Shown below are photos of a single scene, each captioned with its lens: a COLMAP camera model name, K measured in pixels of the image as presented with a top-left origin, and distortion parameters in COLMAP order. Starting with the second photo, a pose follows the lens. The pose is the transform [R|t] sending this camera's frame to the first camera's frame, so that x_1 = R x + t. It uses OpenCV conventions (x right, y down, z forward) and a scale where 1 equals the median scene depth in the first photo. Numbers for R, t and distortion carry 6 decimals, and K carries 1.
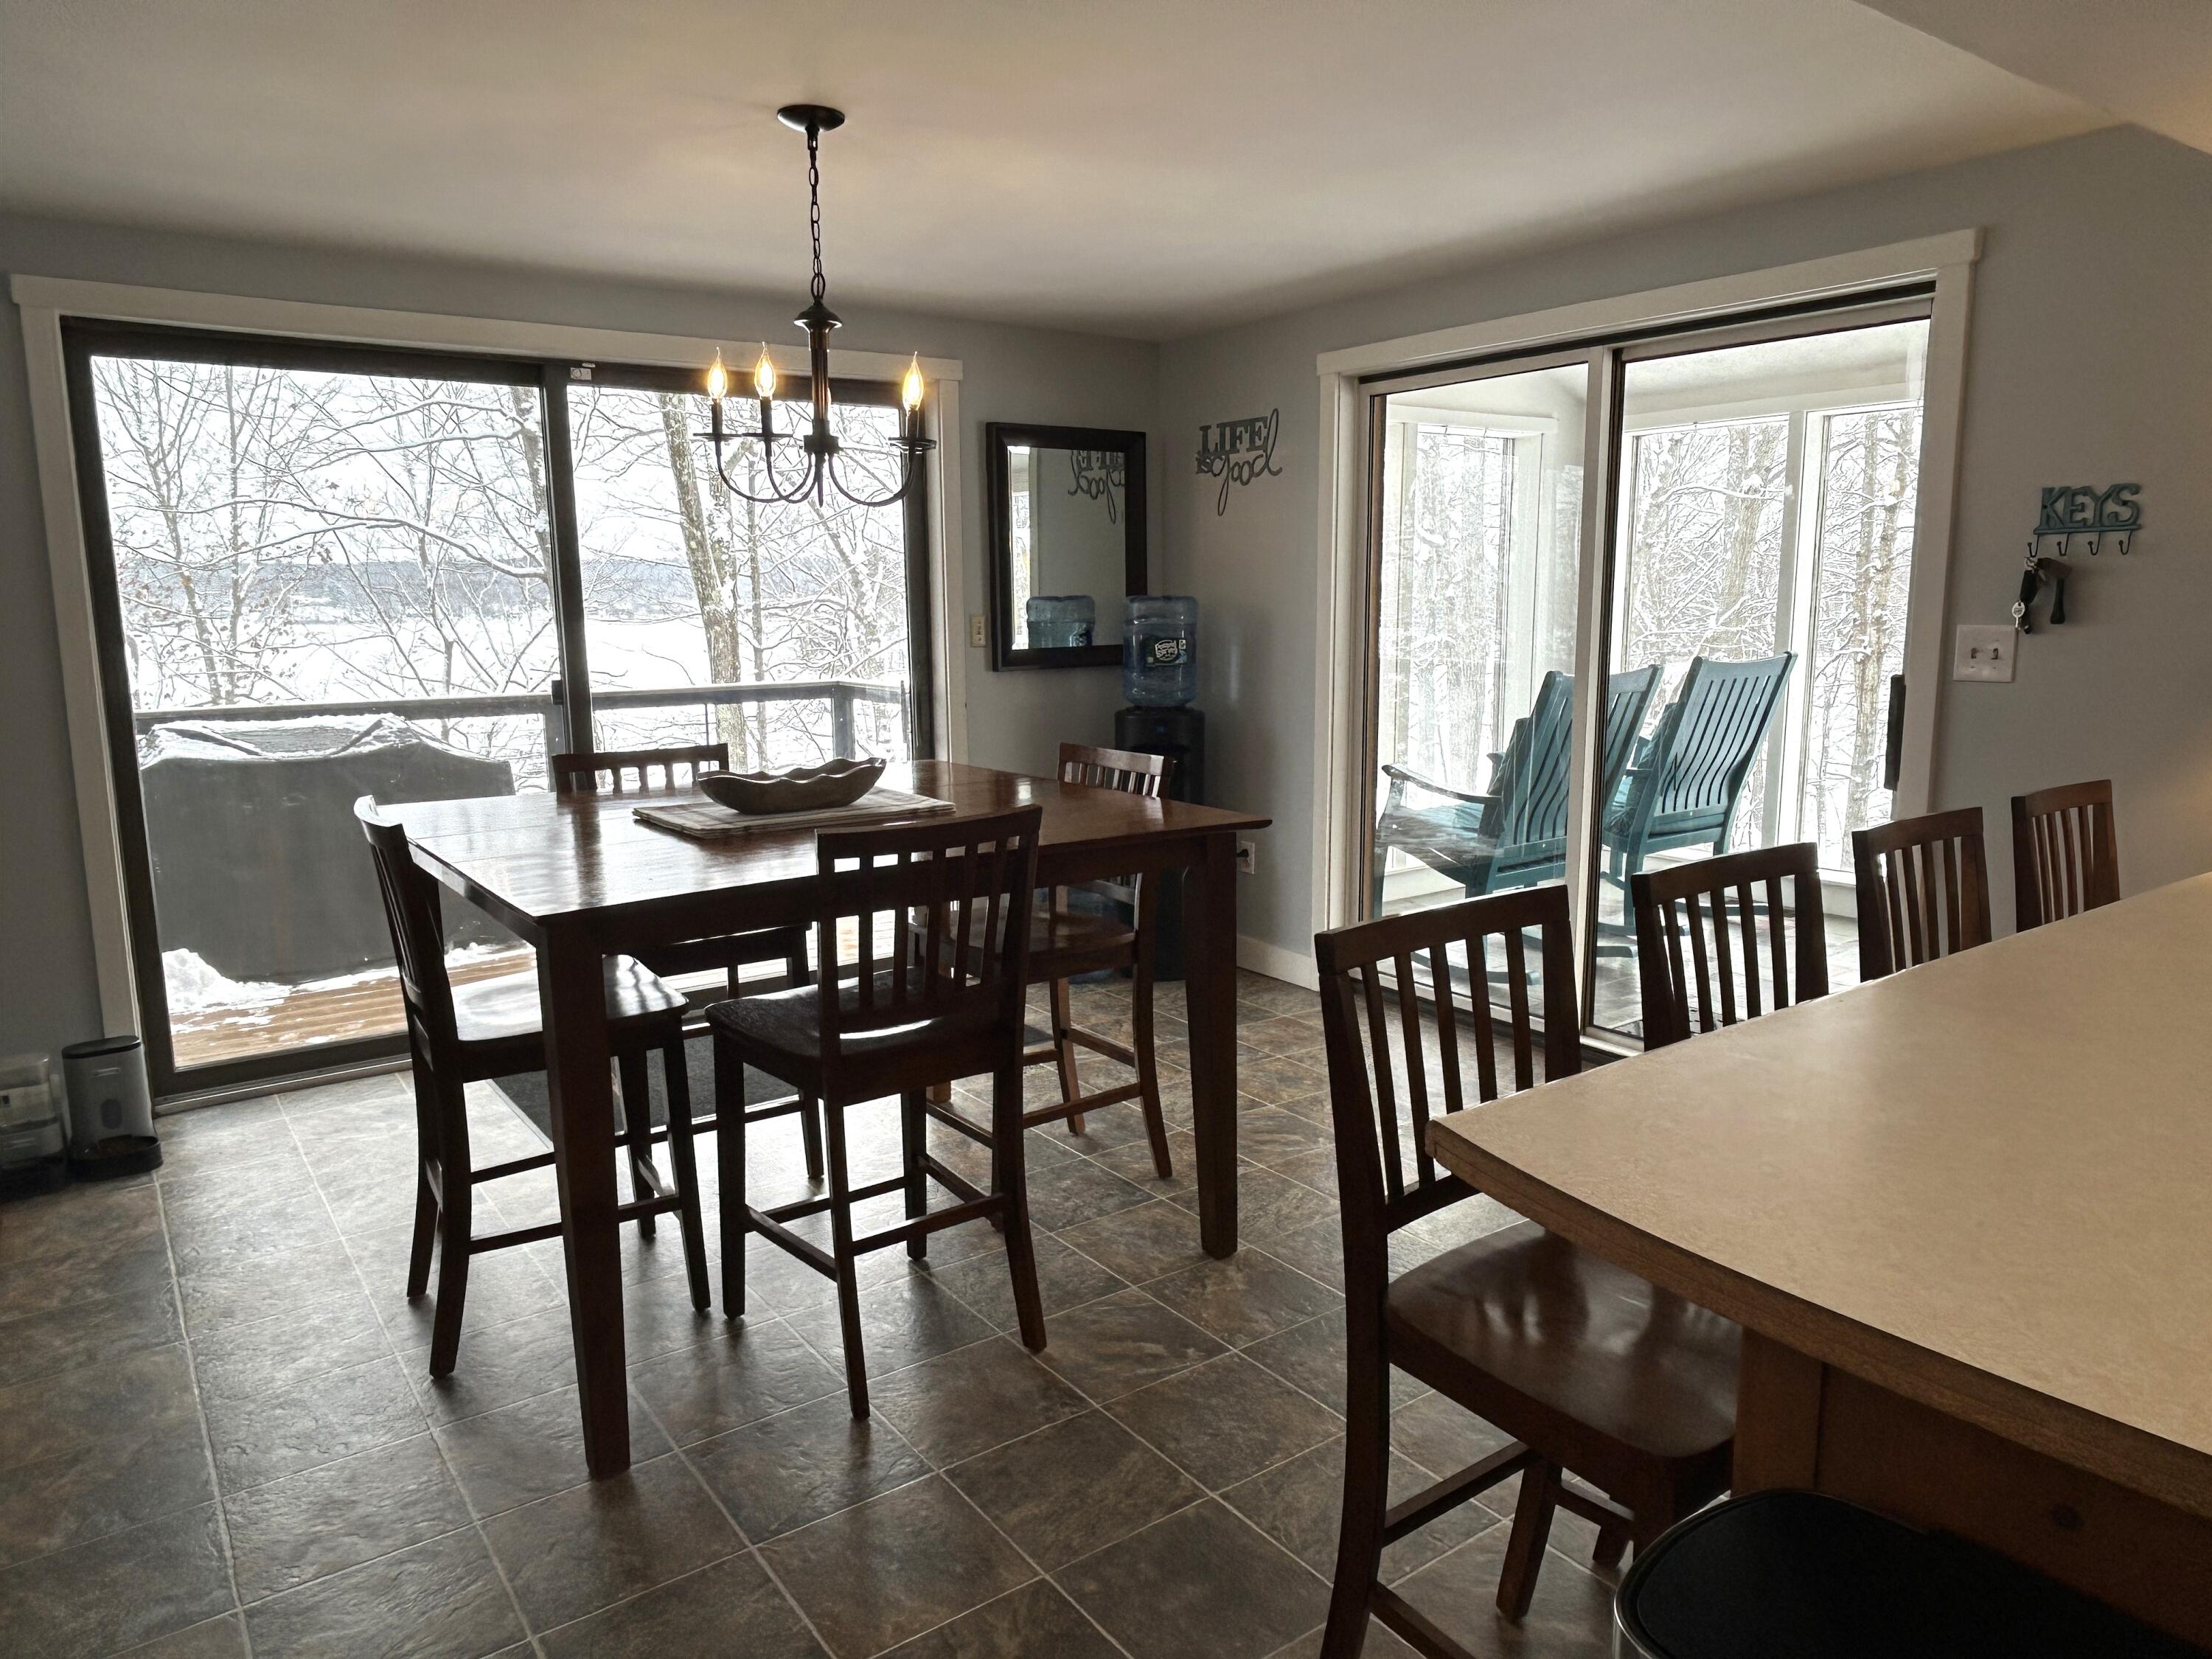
lens RADIAL K [[1451.2, 0, 1103.8], [0, 1451.2, 824.8], [0, 0, 1]] dist [0.000888, -0.006256]
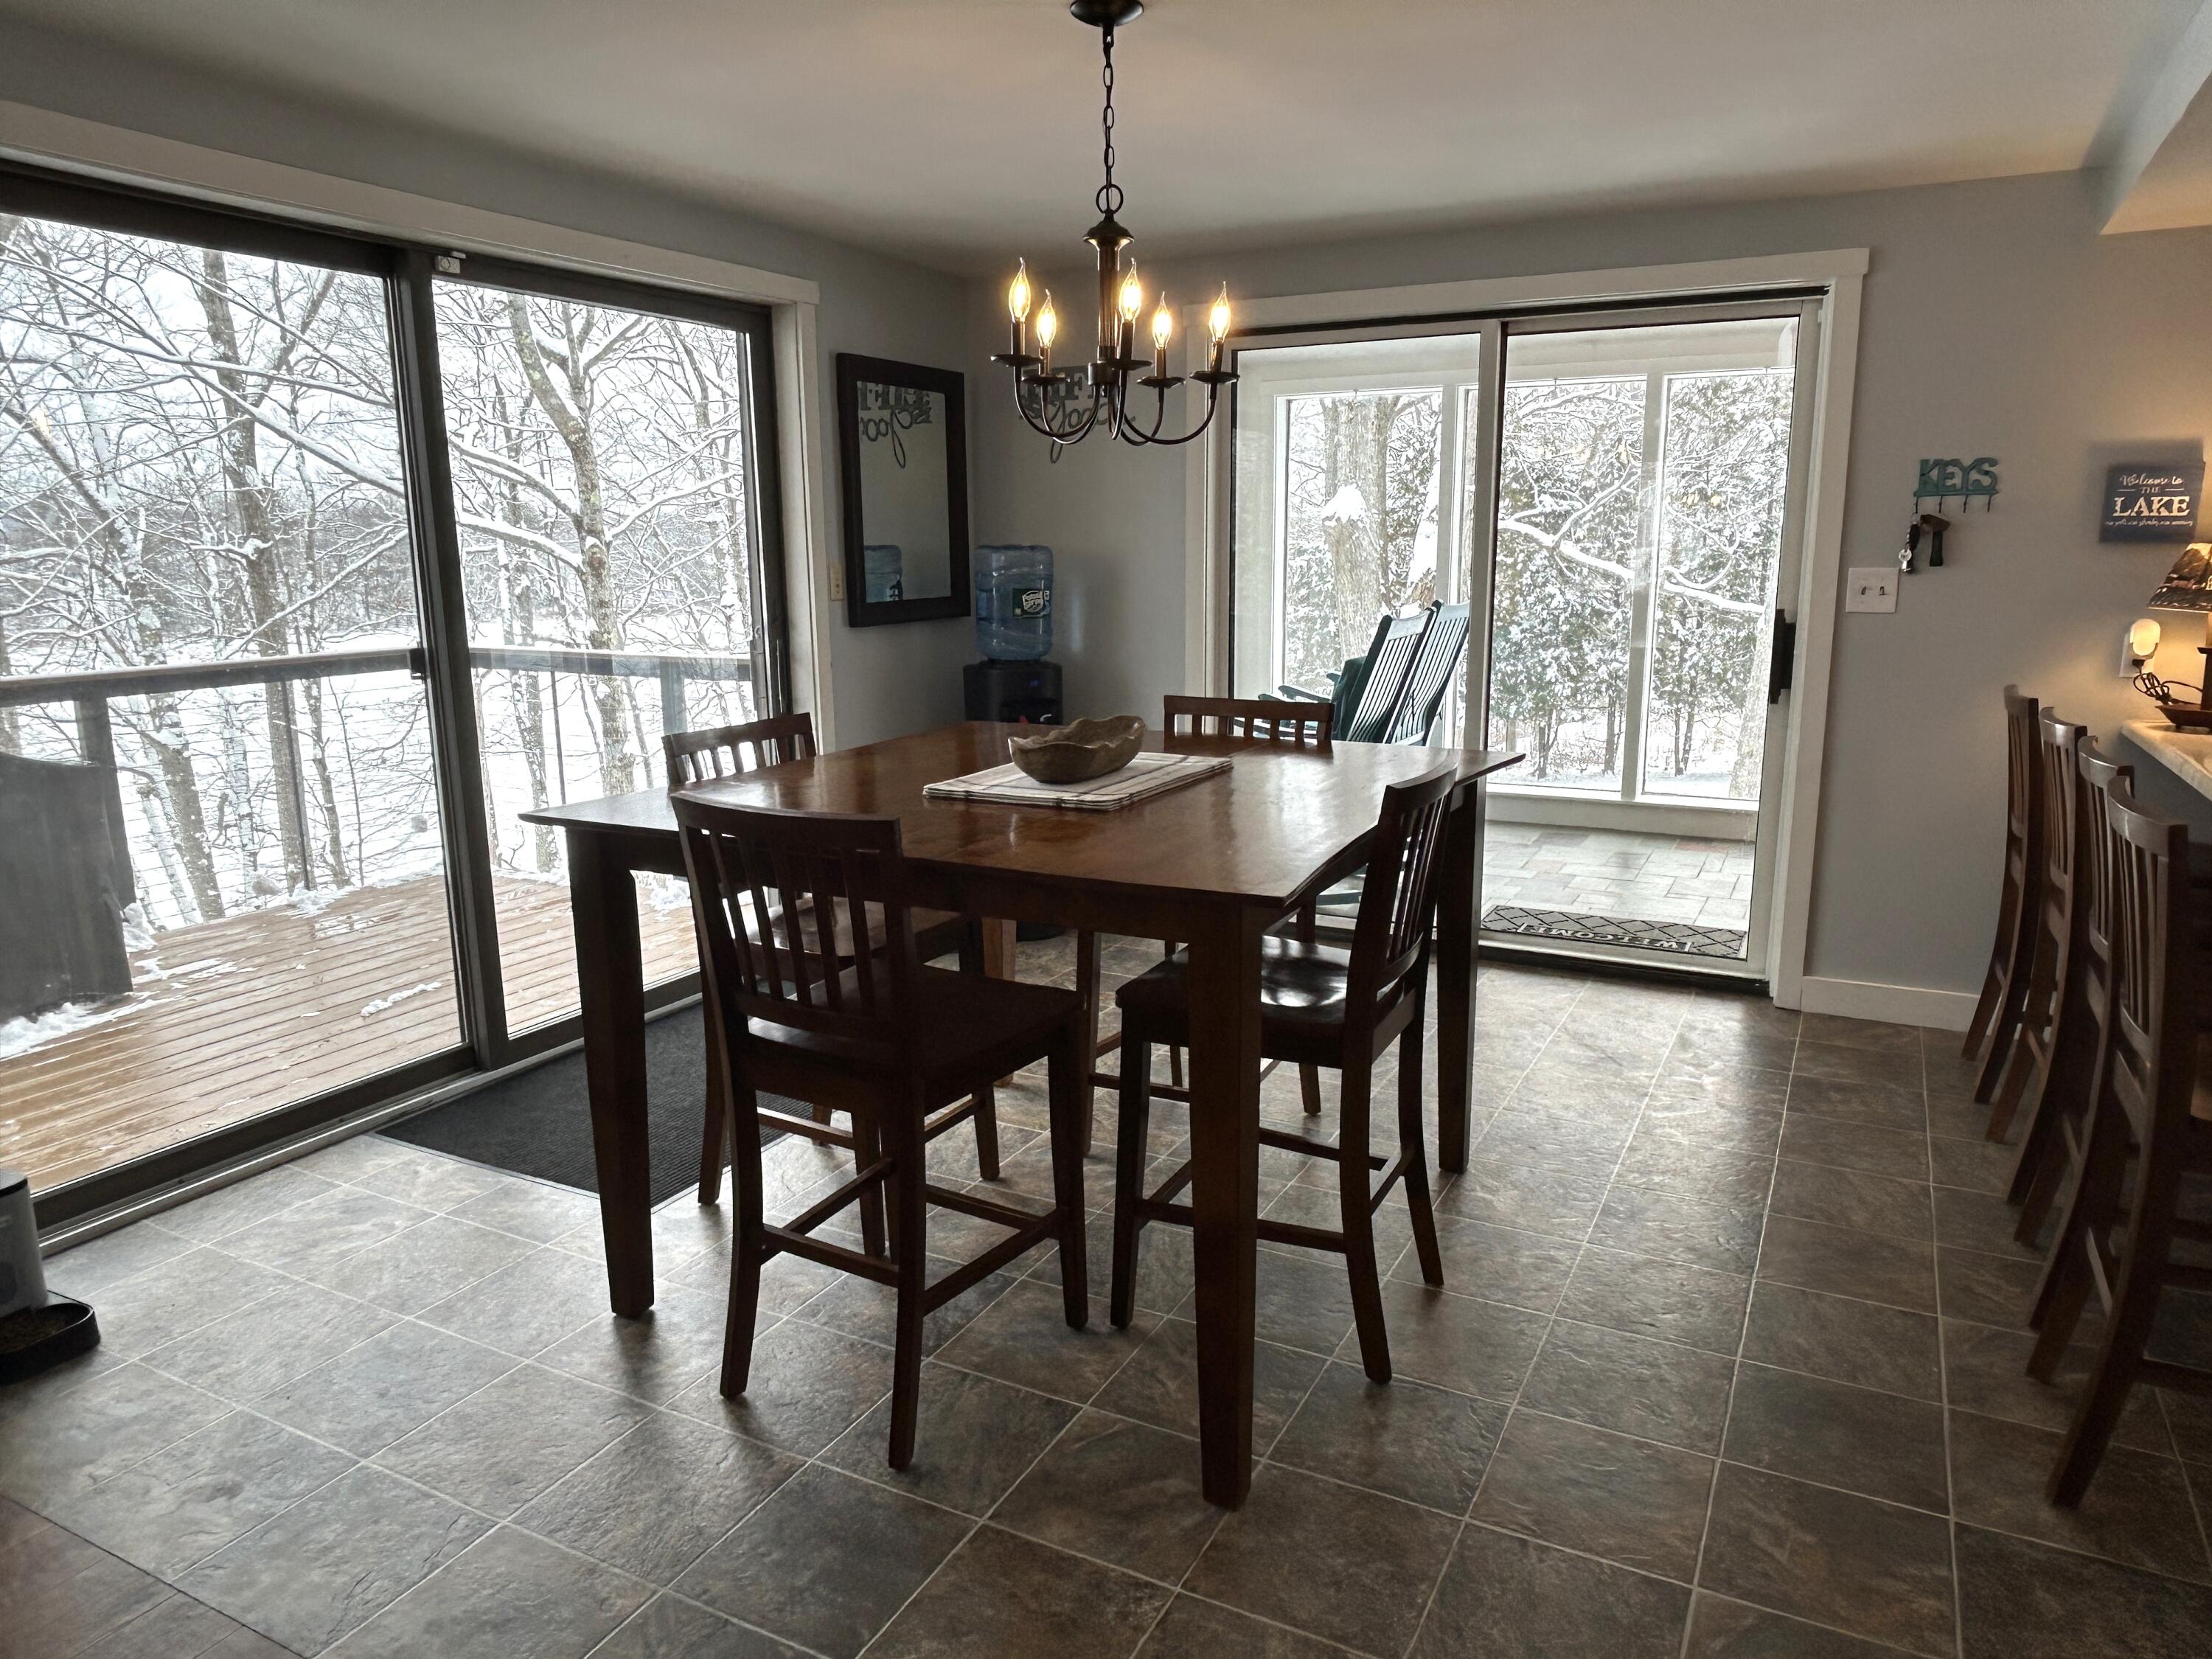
lens RADIAL K [[1451.2, 0, 1112.0], [0, 1451.2, 836.5], [0, 0, 1]] dist [0.000888, -0.006256]
pose [[0.894969, -0.086987, 0.437566, -0.477983], [0.069644, 0.996023, 0.055563, -0.018128], [-0.440659, -0.019254, 0.897468, 0.132178]]
